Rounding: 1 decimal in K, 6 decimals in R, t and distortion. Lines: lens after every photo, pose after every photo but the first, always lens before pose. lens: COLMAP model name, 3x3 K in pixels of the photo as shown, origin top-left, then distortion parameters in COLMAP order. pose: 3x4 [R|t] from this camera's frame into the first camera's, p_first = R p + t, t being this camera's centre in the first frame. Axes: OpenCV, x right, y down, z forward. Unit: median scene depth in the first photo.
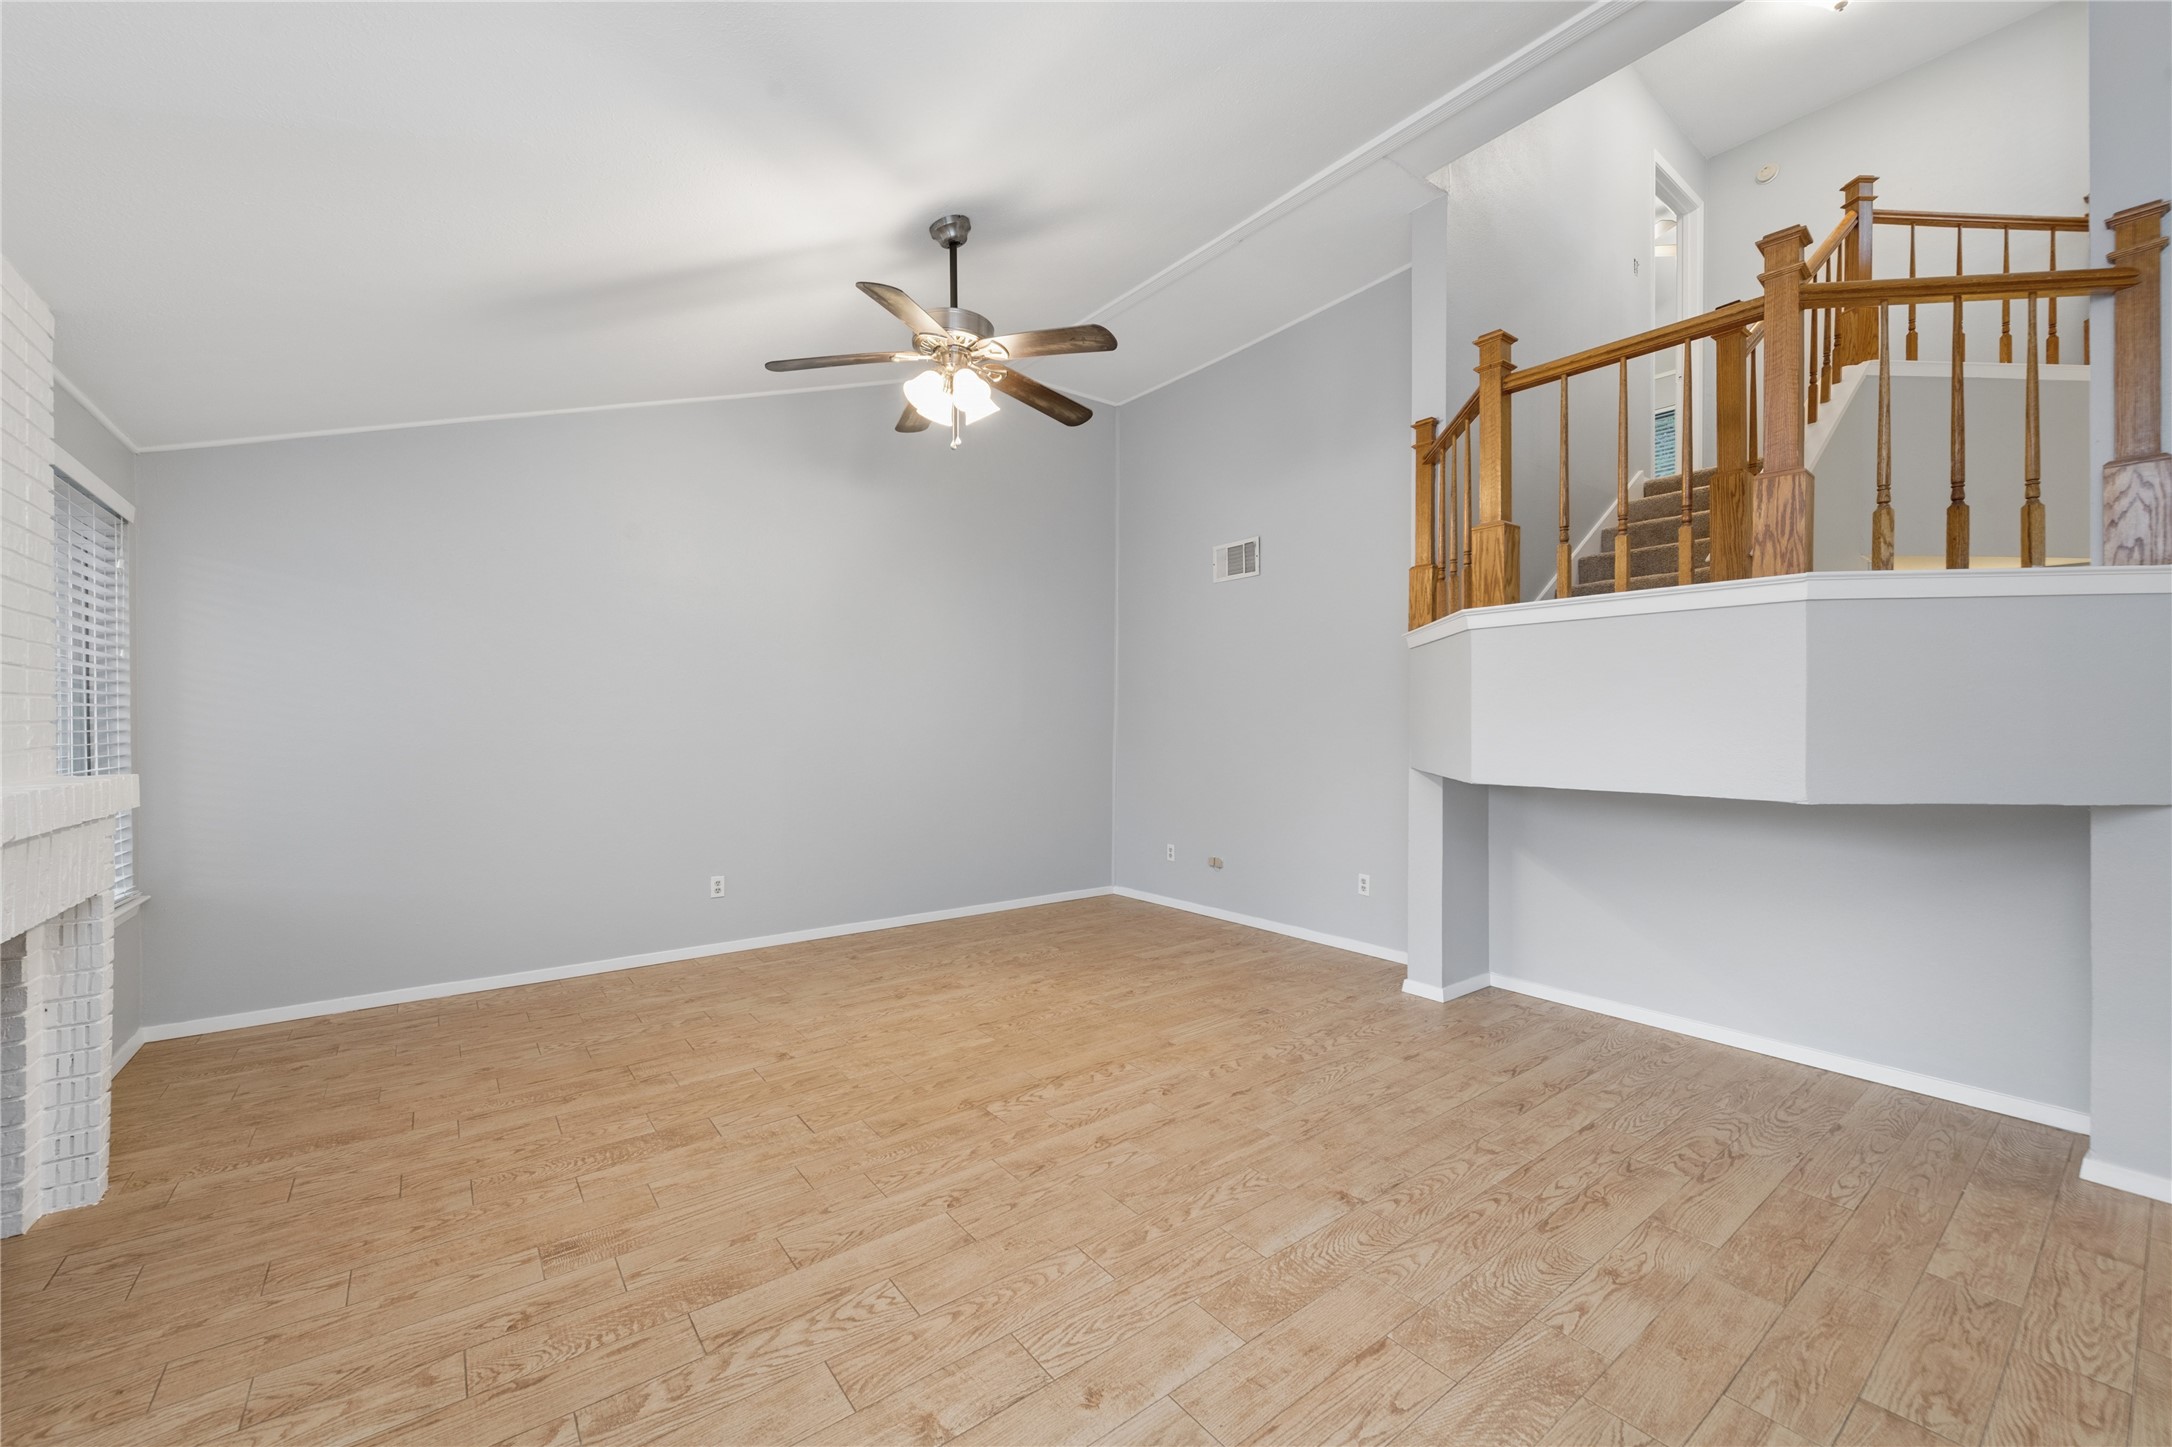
lens RADIAL K [[851.5, 0, 1086.0], [0, 851.5, 723.5], [0, 0, 1]] dist [0.015523, -0.005002]
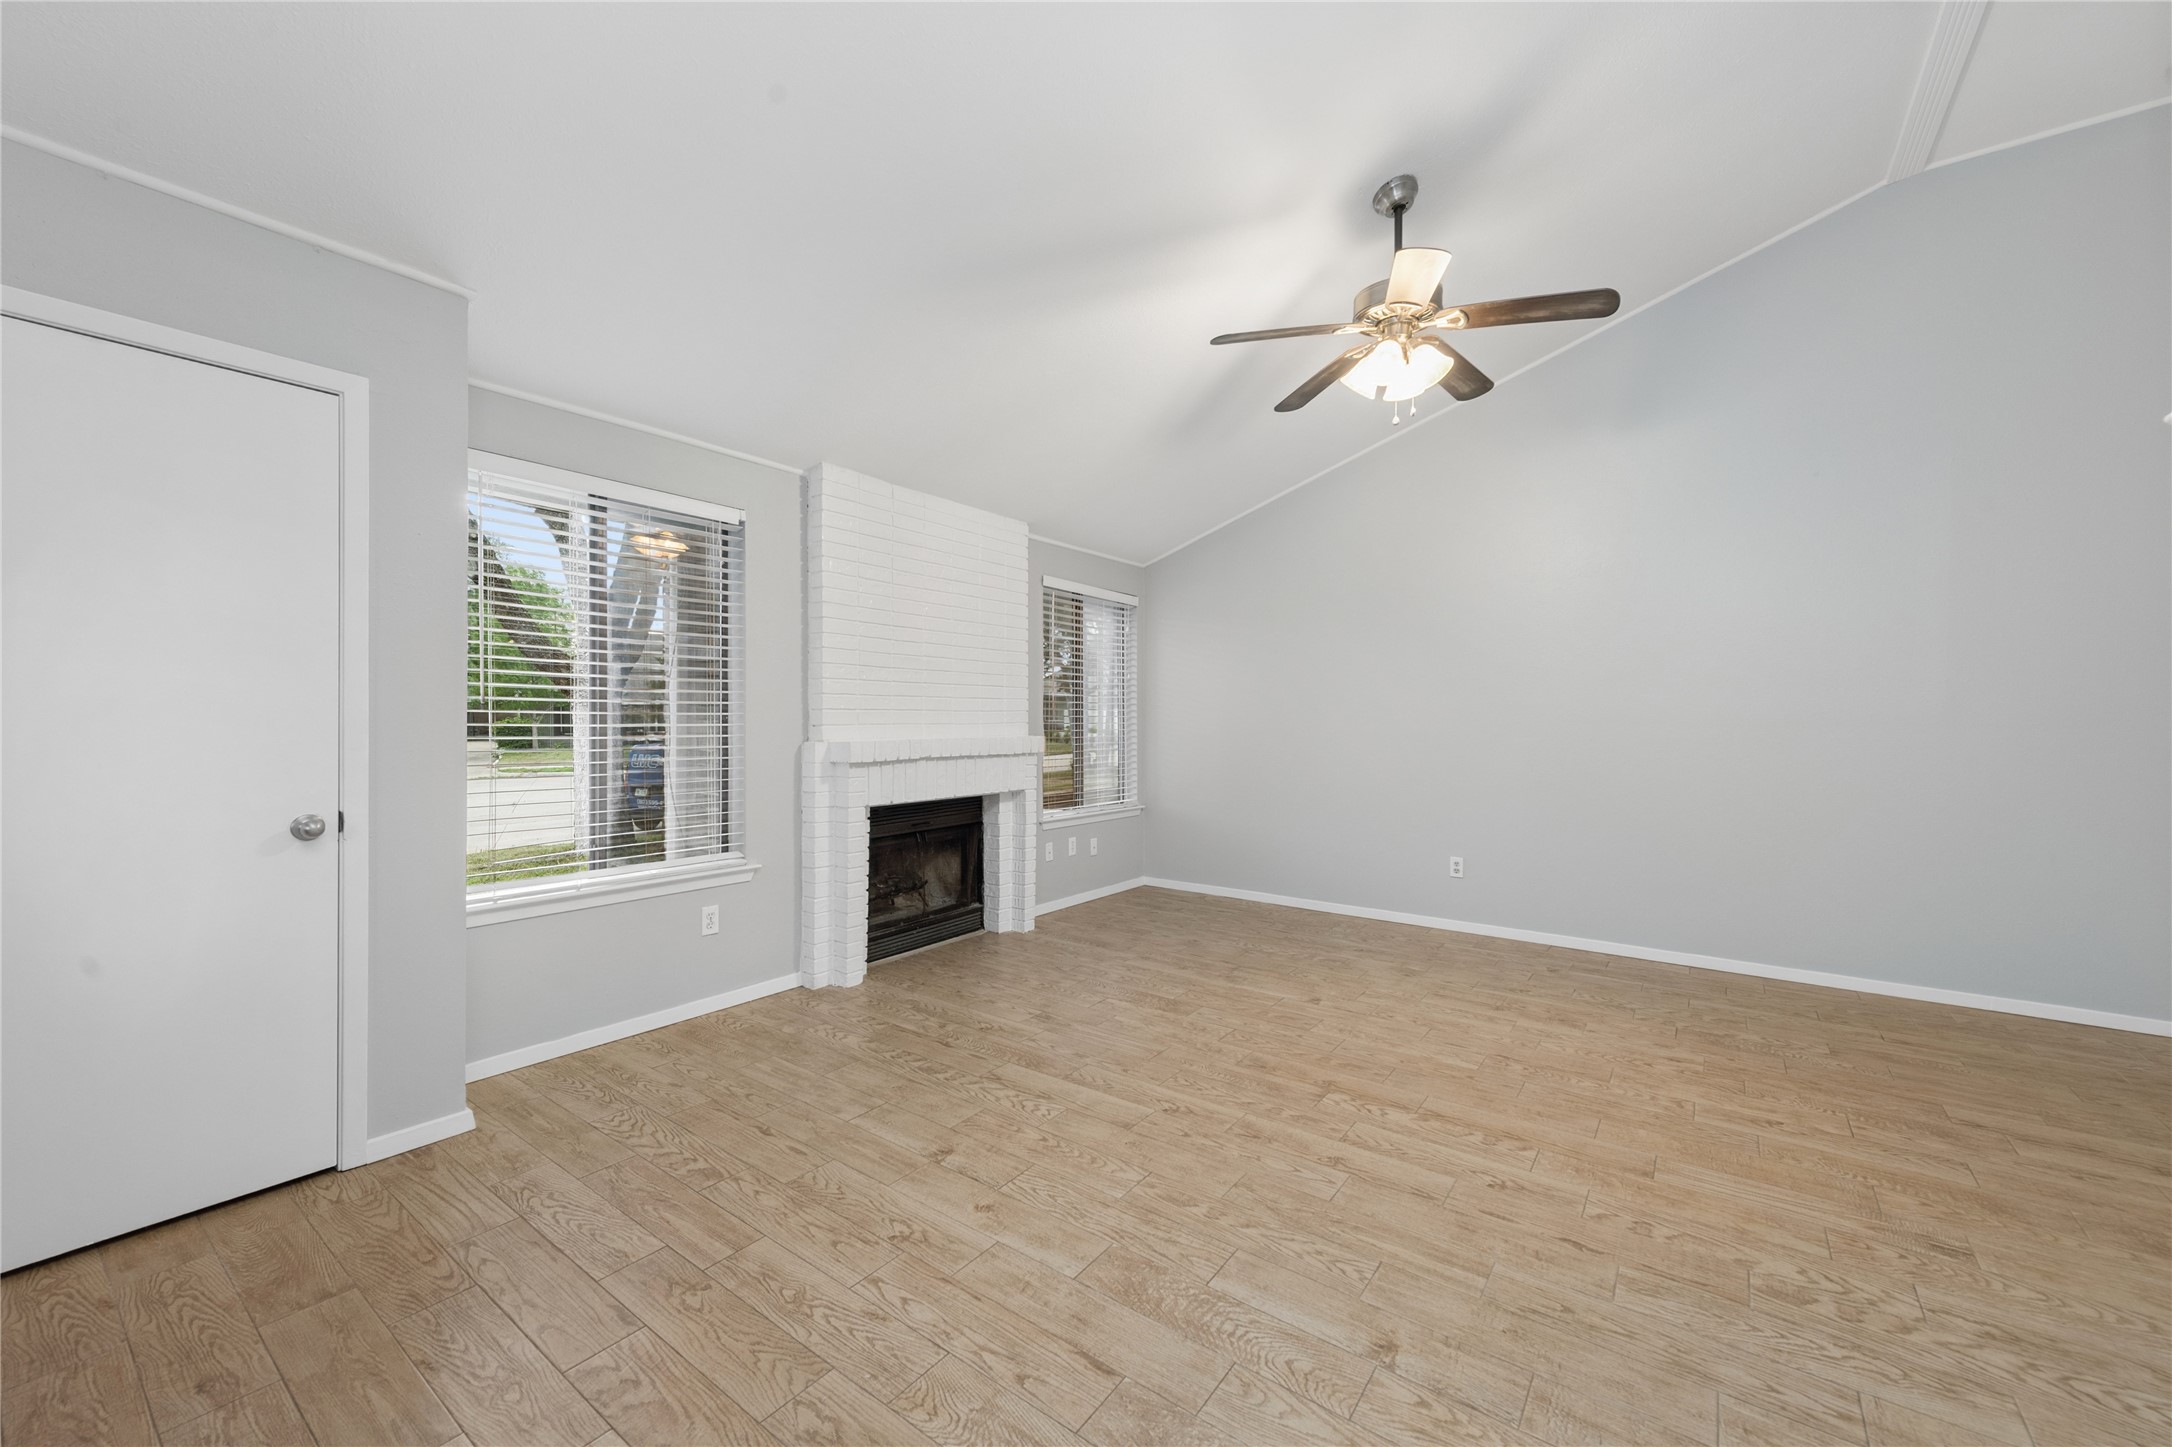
lens RADIAL K [[851.5, 0, 1086.0], [0, 851.5, 723.5], [0, 0, 1]] dist [0.015523, -0.005002]
pose [[0.277109, 0.009773, -0.960789, 0.714799], [-0.003181, 0.999952, 0.009254, 0.008076], [0.960833, 0.000492, 0.277127, 0.419762]]
